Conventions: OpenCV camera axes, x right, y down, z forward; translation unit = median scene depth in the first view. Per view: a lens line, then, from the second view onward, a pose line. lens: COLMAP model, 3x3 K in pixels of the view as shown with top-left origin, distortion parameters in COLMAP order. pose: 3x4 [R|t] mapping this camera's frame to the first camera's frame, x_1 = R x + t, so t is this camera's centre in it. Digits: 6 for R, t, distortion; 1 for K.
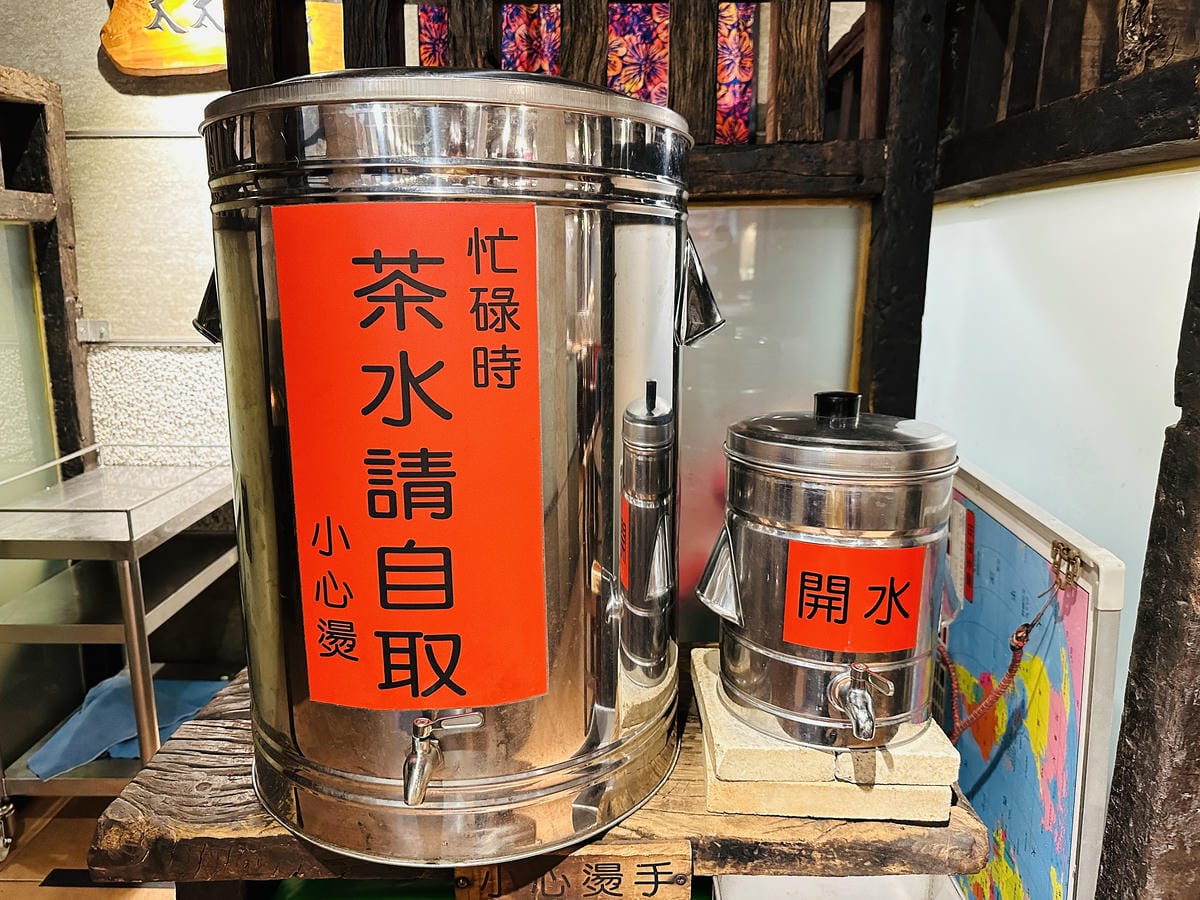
lens RADIAL K [[846.4, 0, 598.0], [0, 846.4, 447.6], [0, 0, 1]] dist [0.028935, -0.001996]
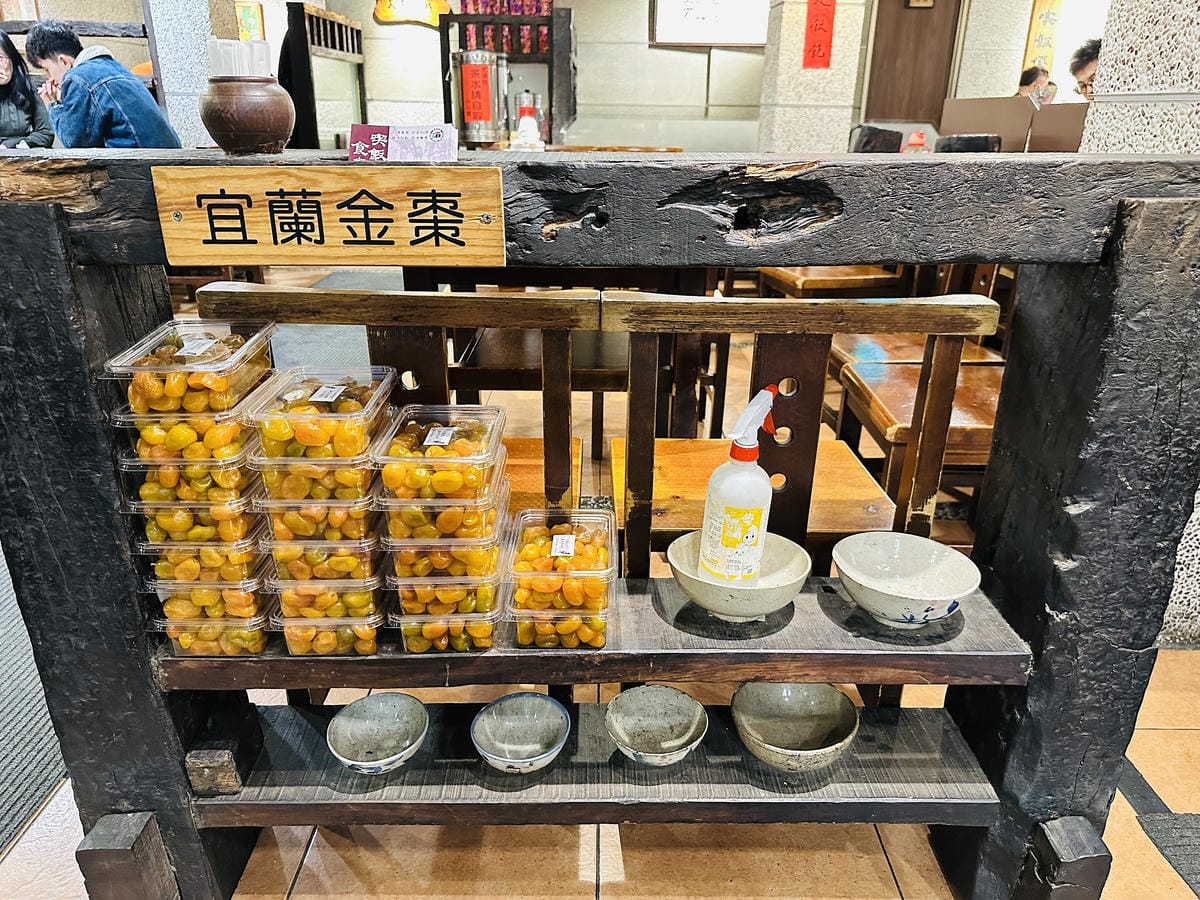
lens RADIAL K [[846.4, 0, 601.8], [0, 846.4, 448.8], [0, 0, 1]] dist [0.028935, -0.001996]
pose [[0.999800, 0.000839, 0.019963, 0.835723], [-0.004289, 0.984840, 0.173411, 1.903786], [-0.019515, -0.173462, 0.984647, -7.608402]]
